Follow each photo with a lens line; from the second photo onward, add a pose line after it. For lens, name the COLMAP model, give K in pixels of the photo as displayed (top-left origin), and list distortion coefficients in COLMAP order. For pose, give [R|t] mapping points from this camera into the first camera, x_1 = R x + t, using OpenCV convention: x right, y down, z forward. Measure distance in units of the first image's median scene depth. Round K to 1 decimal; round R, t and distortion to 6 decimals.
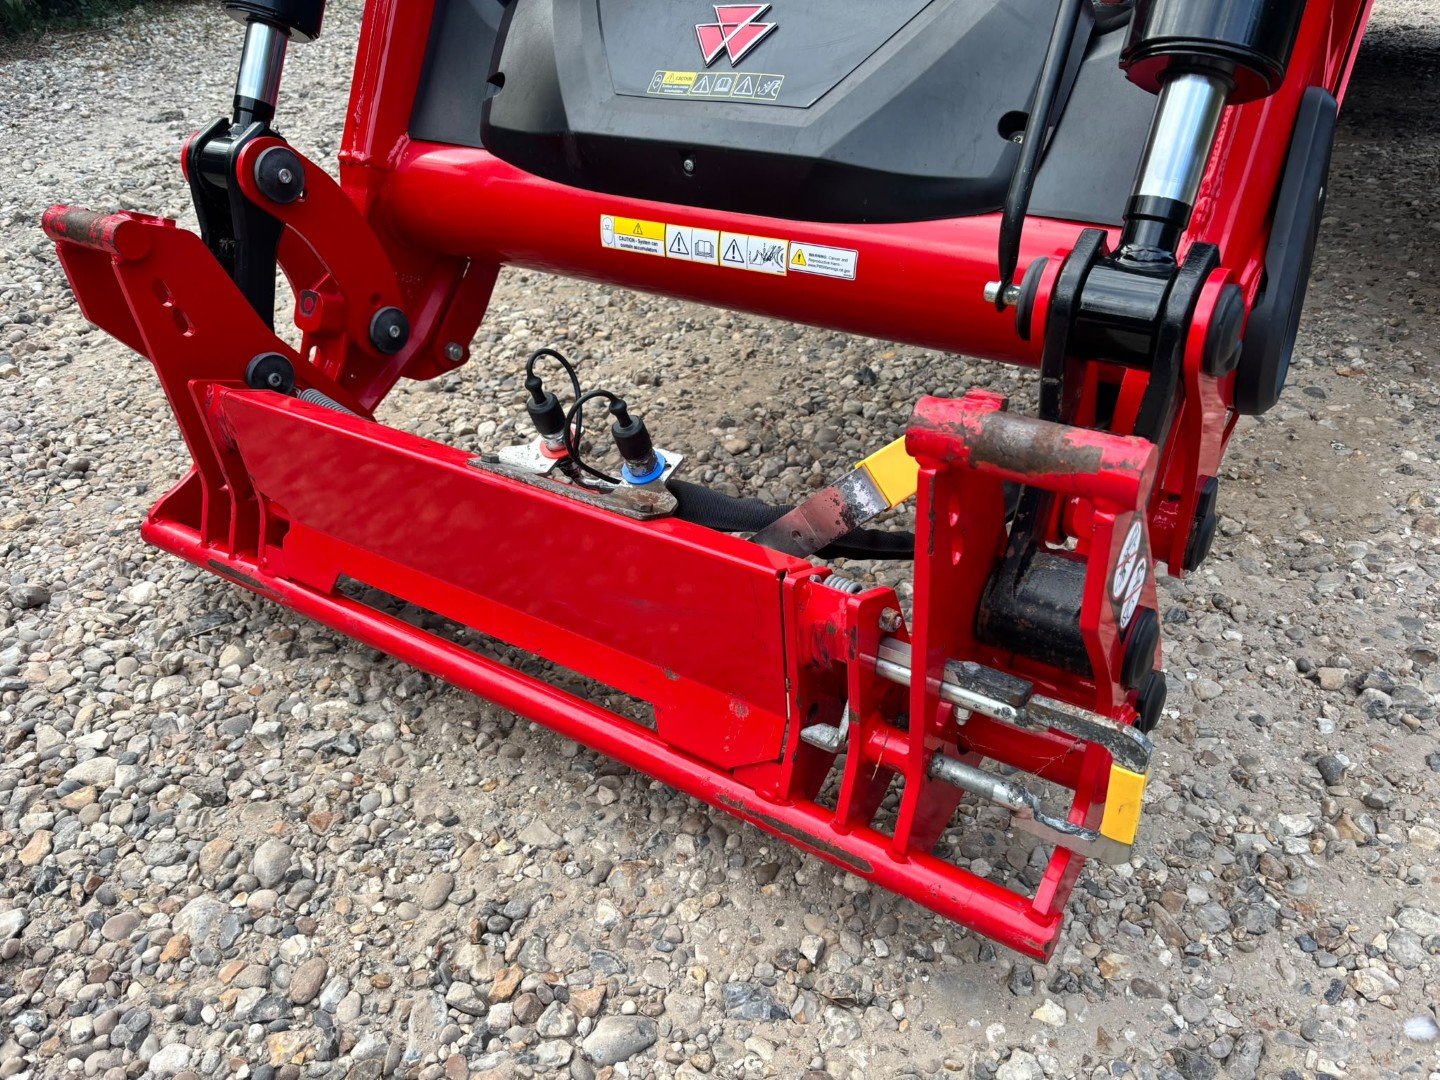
lens RADIAL K [[1088.4, 0, 718.4], [0, 1088.4, 552.3], [0, 0, 1]] dist [0.041900, -0.046668]
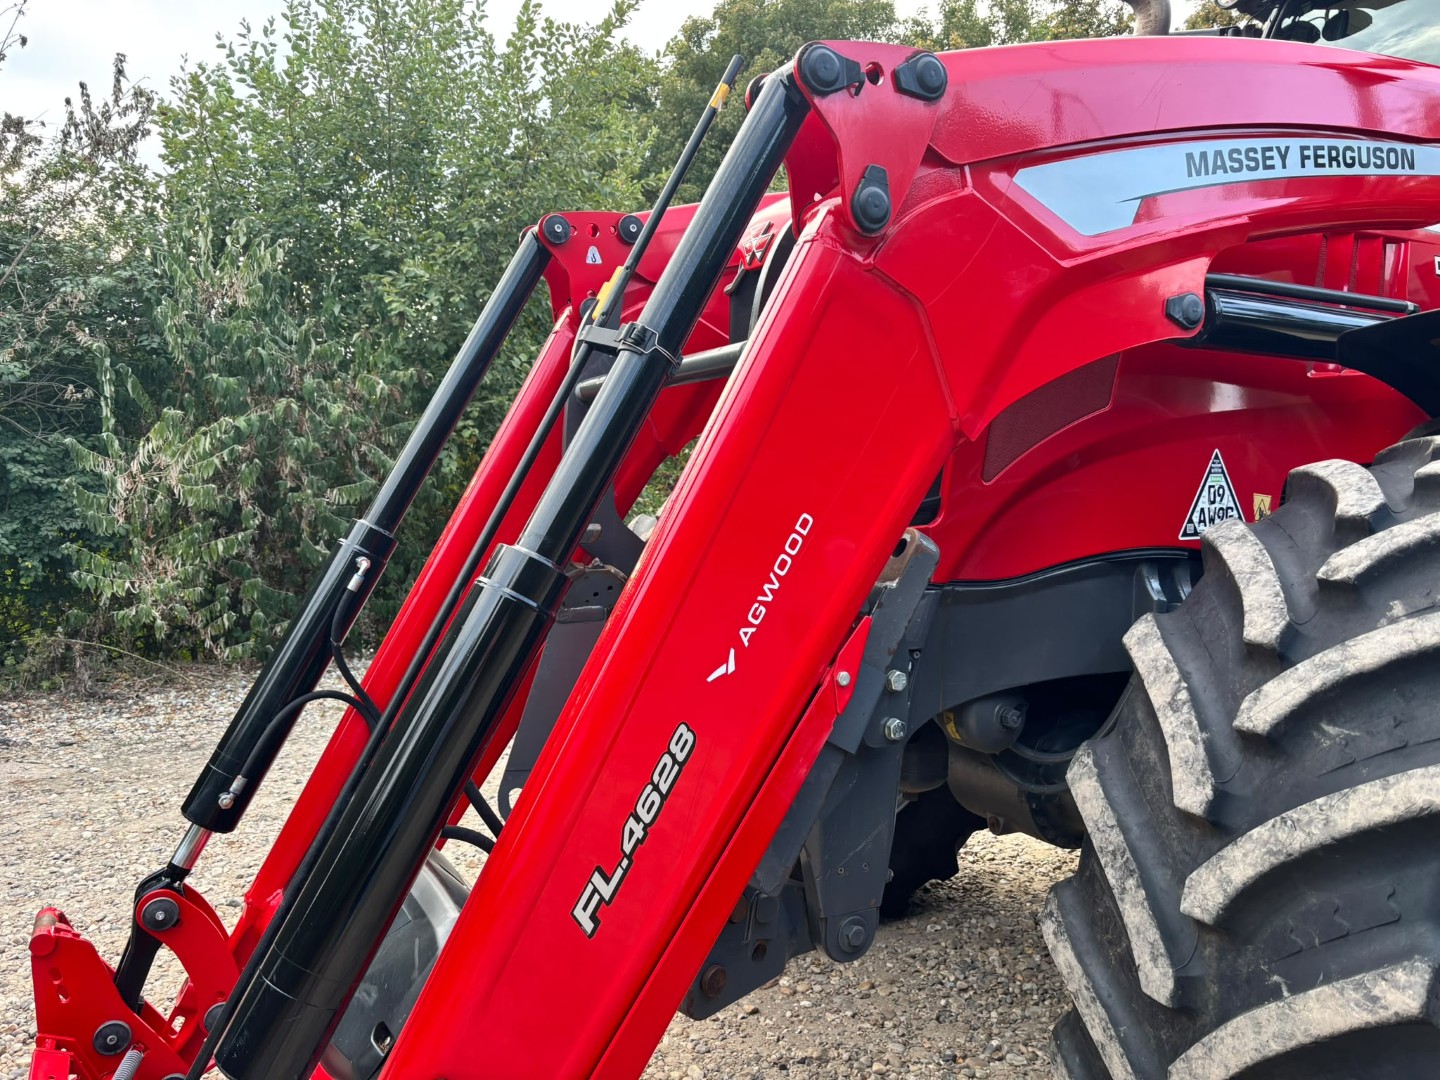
lens RADIAL K [[1088.4, 0, 731.1], [0, 1088.4, 539.2], [0, 0, 1]] dist [0.041900, -0.046668]
pose [[0.886094, 0.074890, -0.457415, 1.054150], [-0.289635, 0.859927, -0.420283, -0.385230], [0.361869, 0.504893, 0.783667, -0.250829]]
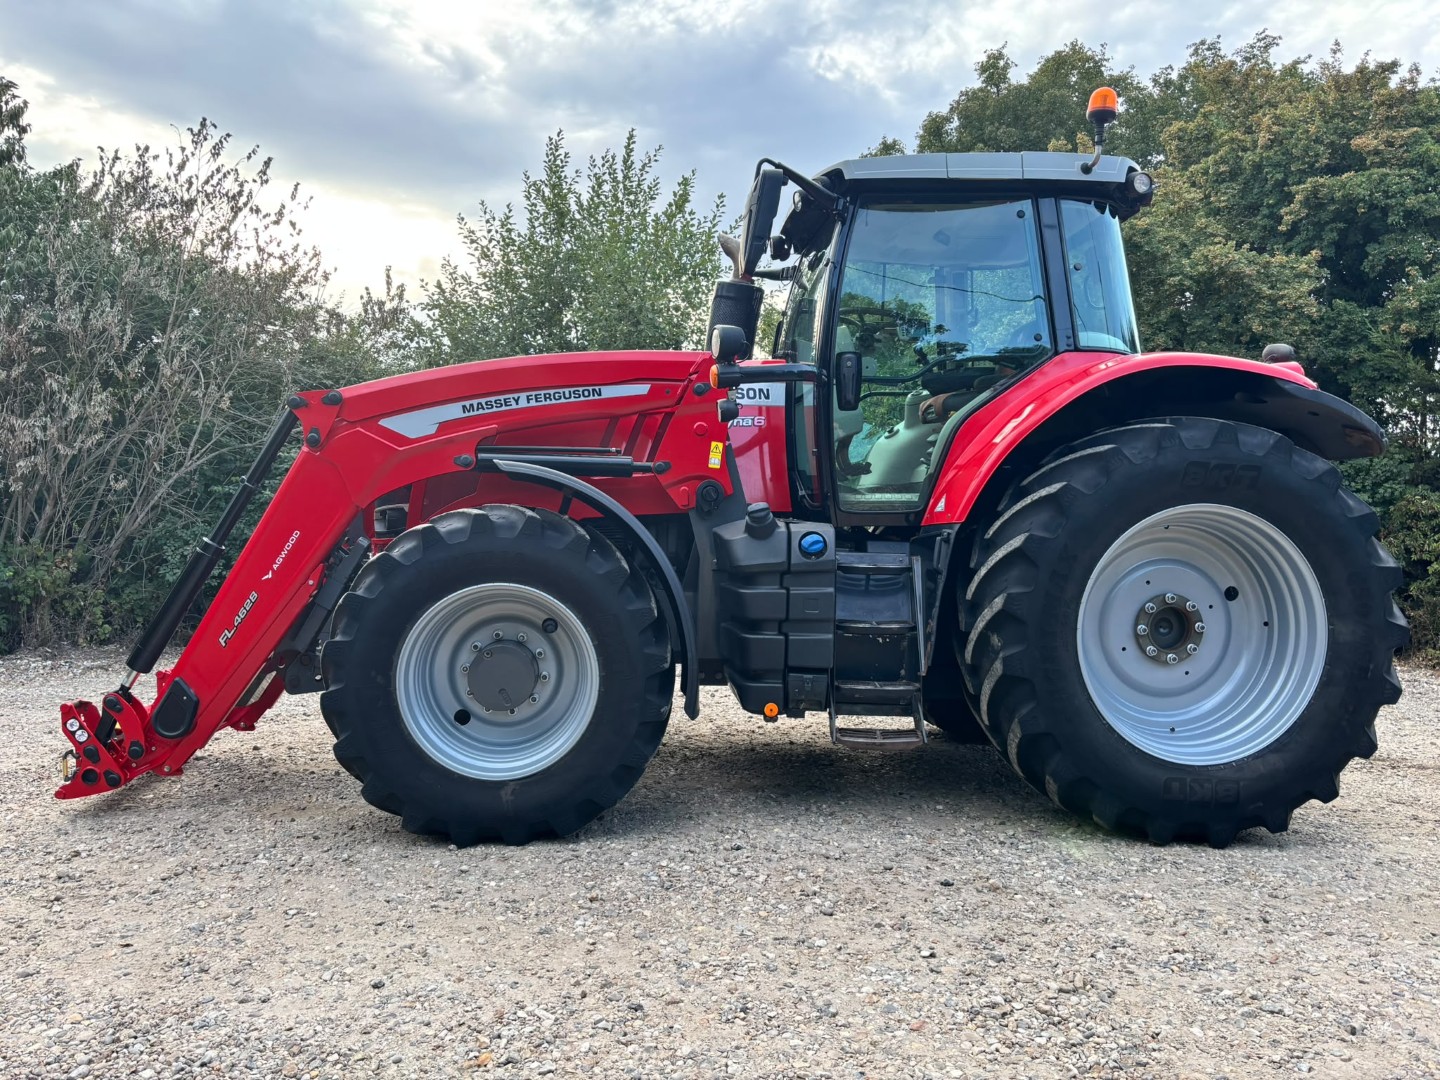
lens RADIAL K [[1088.4, 0, 714.6], [0, 1088.4, 543.2], [0, 0, 1]] dist [0.041900, -0.046668]
pose [[0.646326, 0.070668, -0.759782, 4.557354], [-0.448225, 0.840976, -0.303074, -0.372912], [0.617540, 0.536438, 0.575220, -0.623844]]
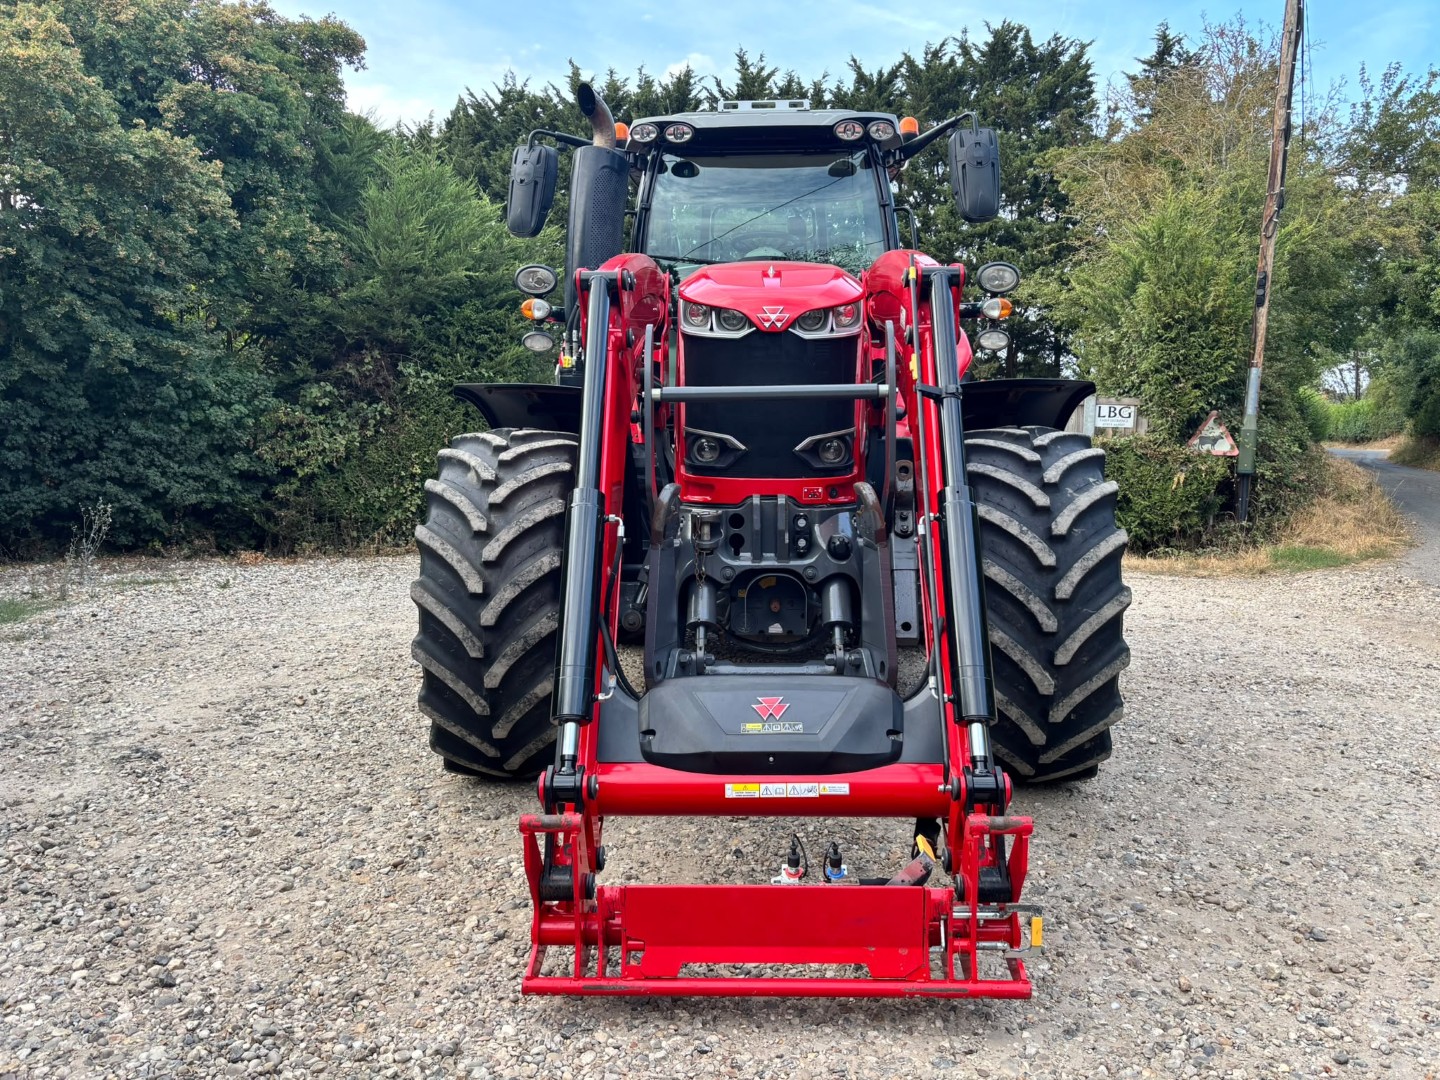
lens RADIAL K [[1088.4, 0, 726.0], [0, 1088.4, 536.5], [0, 0, 1]] dist [0.041900, -0.046668]
pose [[0.841801, -0.009240, 0.539708, -1.355167], [0.262833, 0.880335, -0.394879, 0.146065], [-0.471475, 0.474263, 0.743496, -0.982358]]
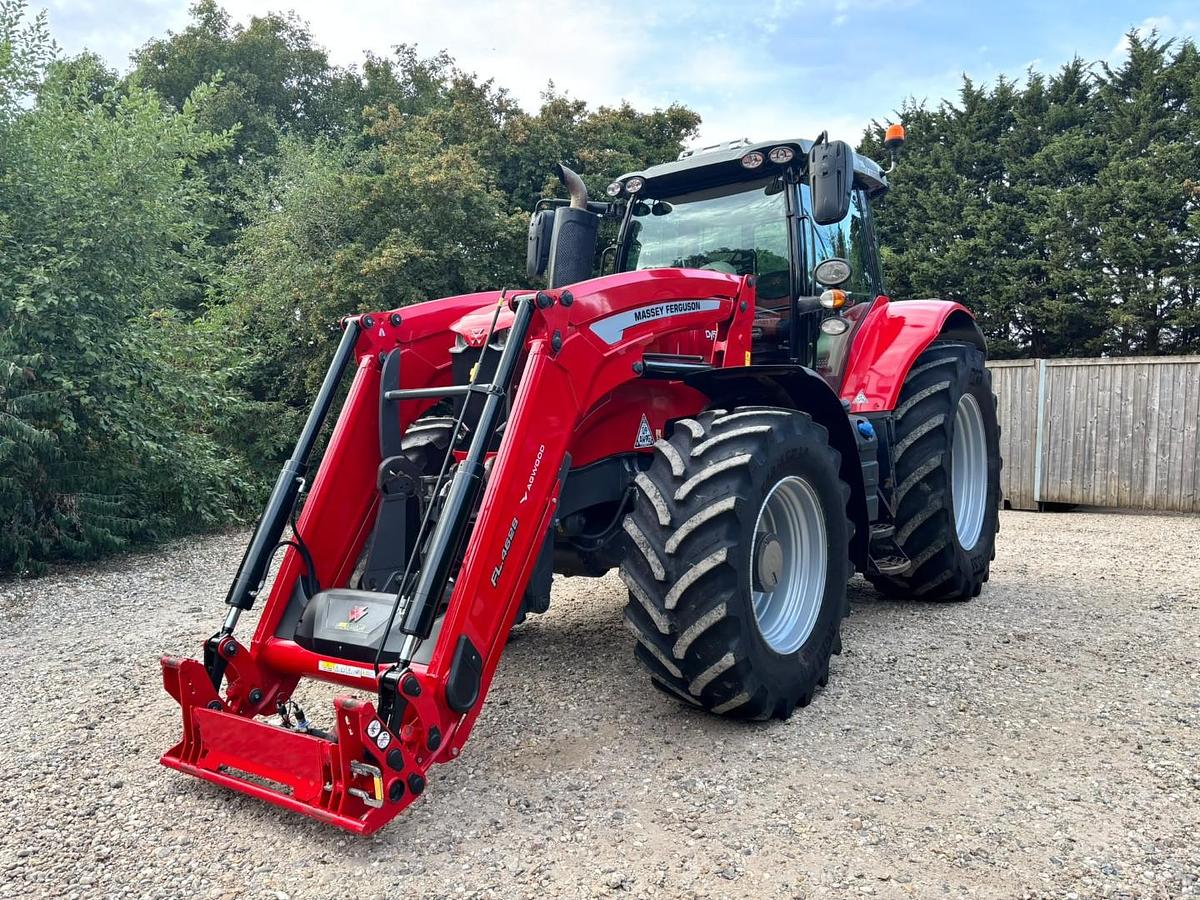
lens RADIAL K [[907.0, 0, 604.7], [0, 907.0, 444.8], [0, 0, 1]] dist [0.041900, -0.046668]
pose [[0.999881, 0.012751, -0.008633, 0.810247], [-0.015370, 0.860538, -0.509154, 0.561608], [0.000937, 0.509226, 0.860632, -1.837099]]
